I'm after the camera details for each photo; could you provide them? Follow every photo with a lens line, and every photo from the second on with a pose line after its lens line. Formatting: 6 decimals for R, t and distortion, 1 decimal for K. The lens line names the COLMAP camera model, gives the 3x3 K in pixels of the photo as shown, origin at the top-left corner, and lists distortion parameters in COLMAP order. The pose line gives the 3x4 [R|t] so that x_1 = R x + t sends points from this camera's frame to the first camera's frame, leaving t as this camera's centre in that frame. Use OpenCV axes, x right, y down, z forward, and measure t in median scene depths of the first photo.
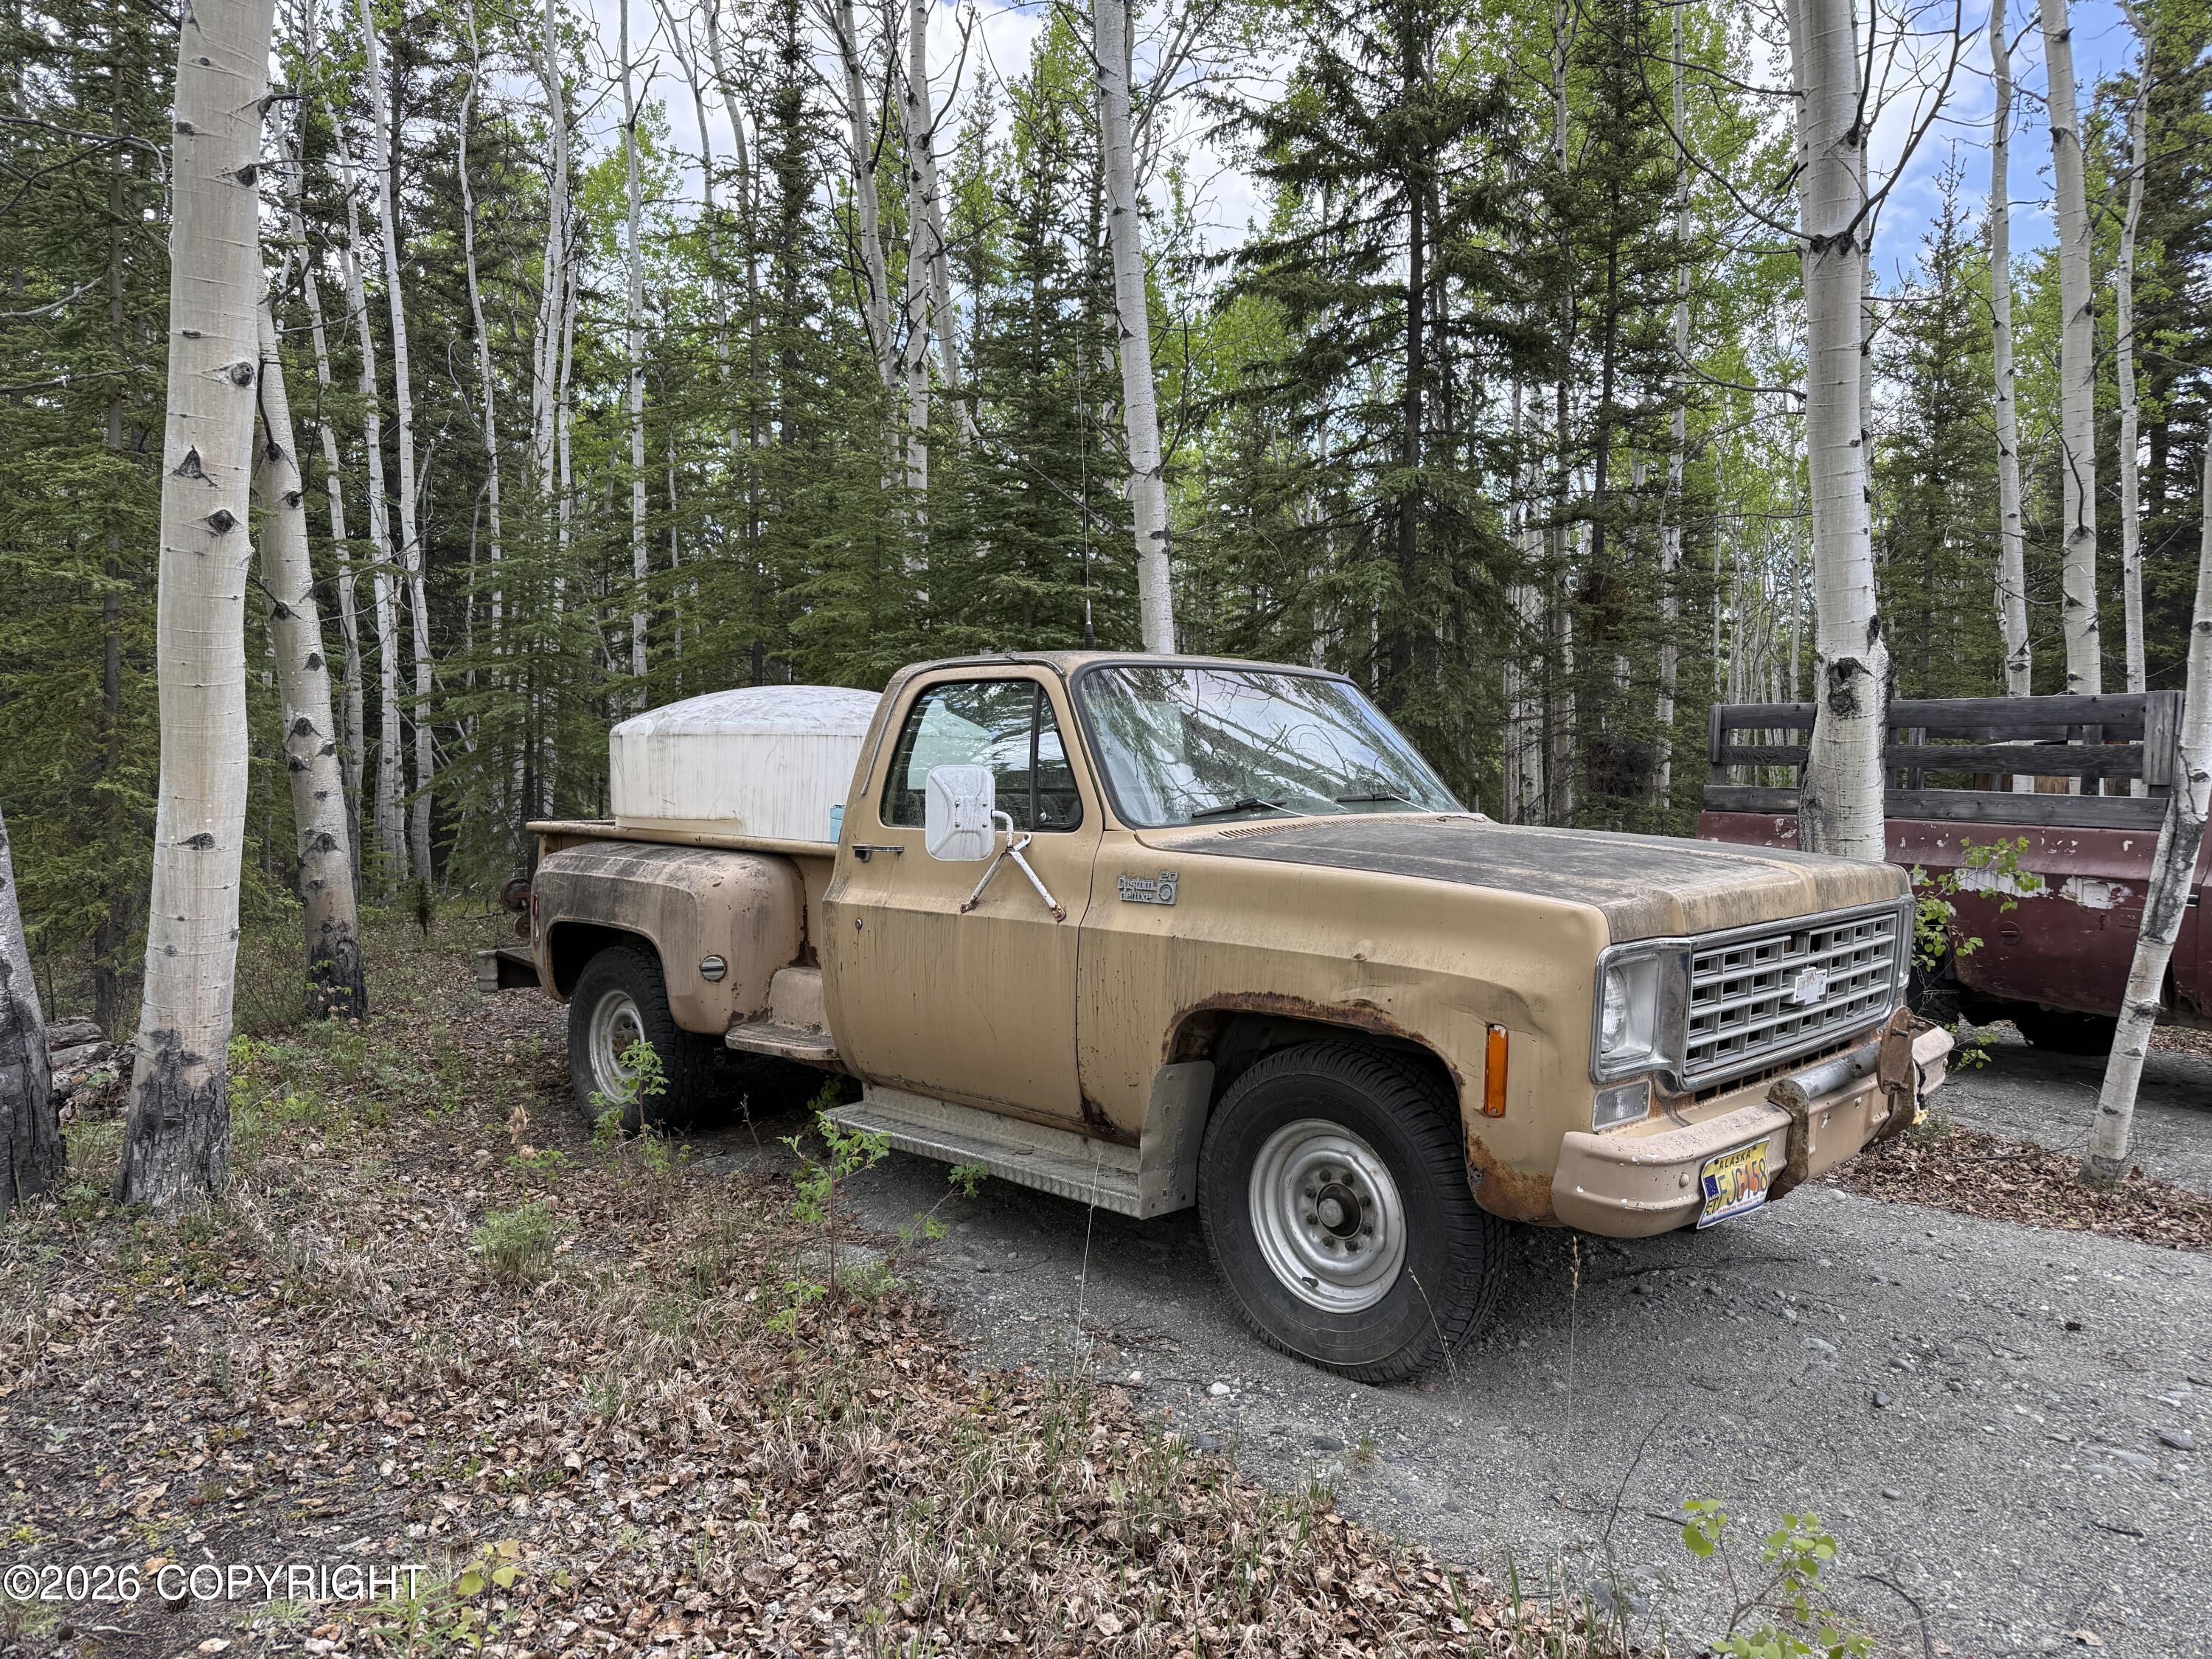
lens RADIAL K [[1581.9, 0, 1106.0], [0, 1581.9, 829.5], [0, 0, 1]] dist [0.061150, -0.057104]
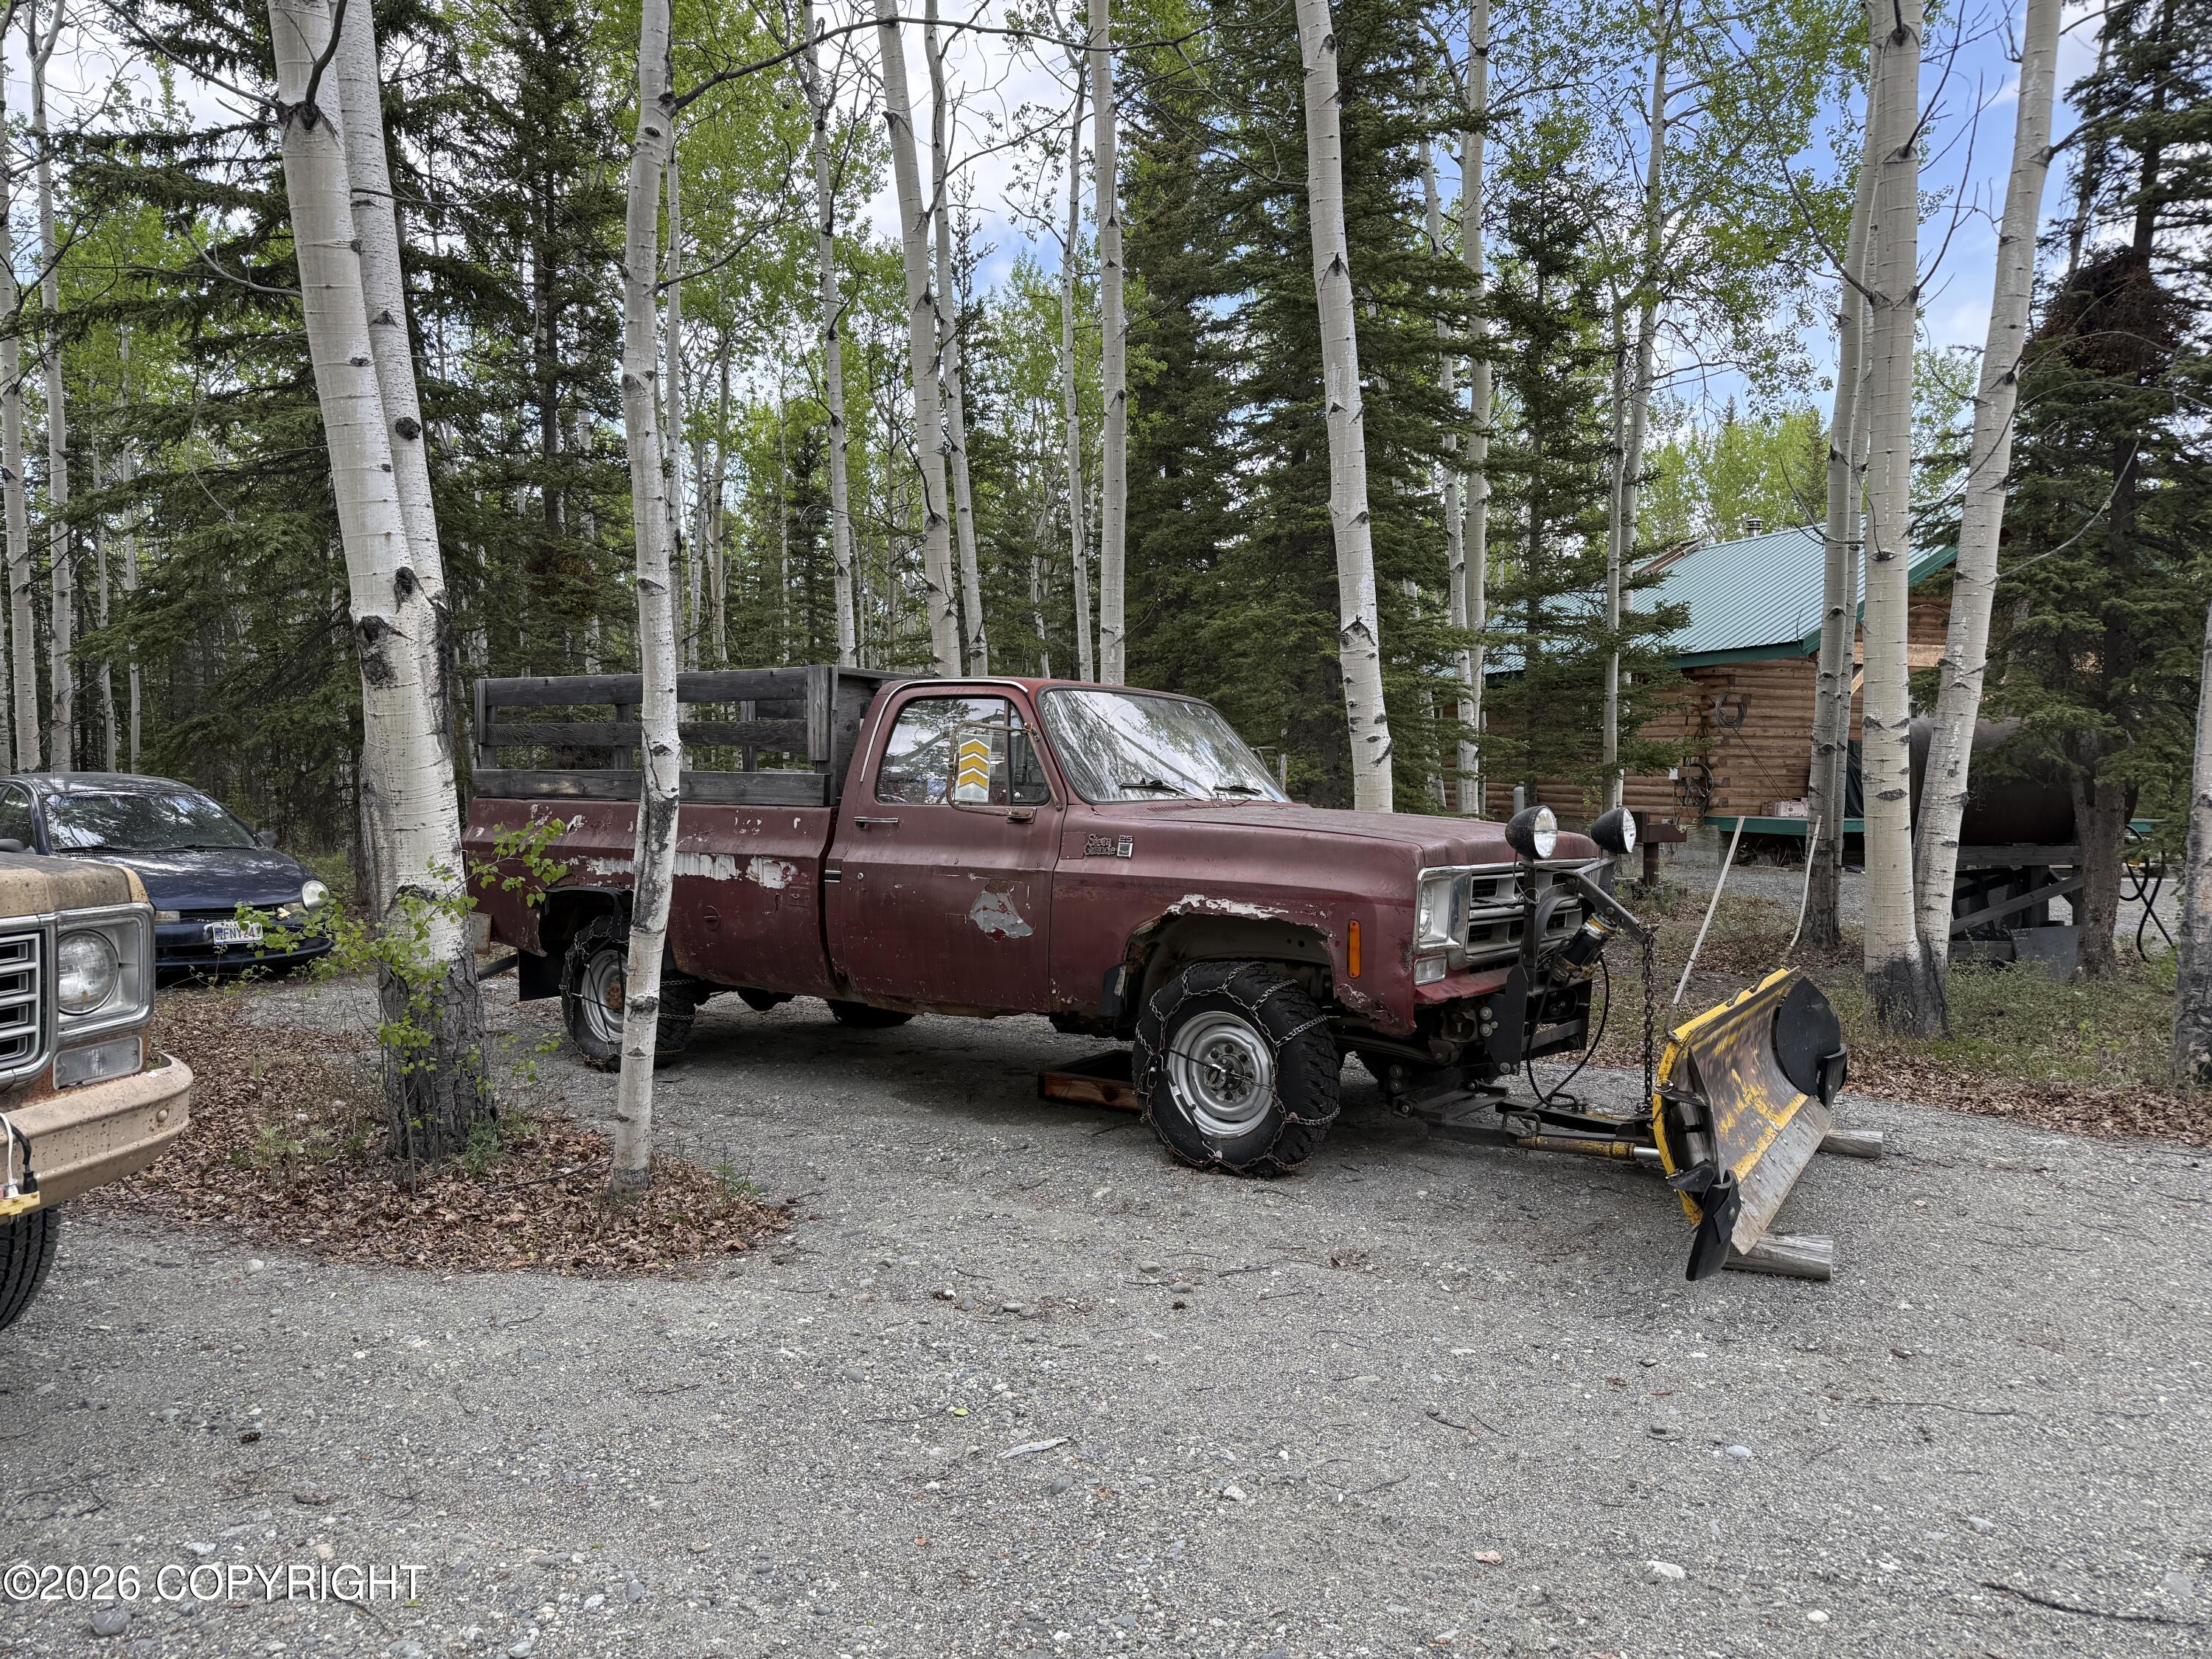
lens RADIAL K [[1550.1, 0, 1106.0], [0, 1550.1, 829.5], [0, 0, 1]] dist [0.148035, -0.137374]
pose [[0.902253, -0.037035, 0.429614, 0.460412], [0.033417, 0.999314, 0.015965, 0.005881], [-0.429911, -0.000048, 0.902871, 0.066161]]
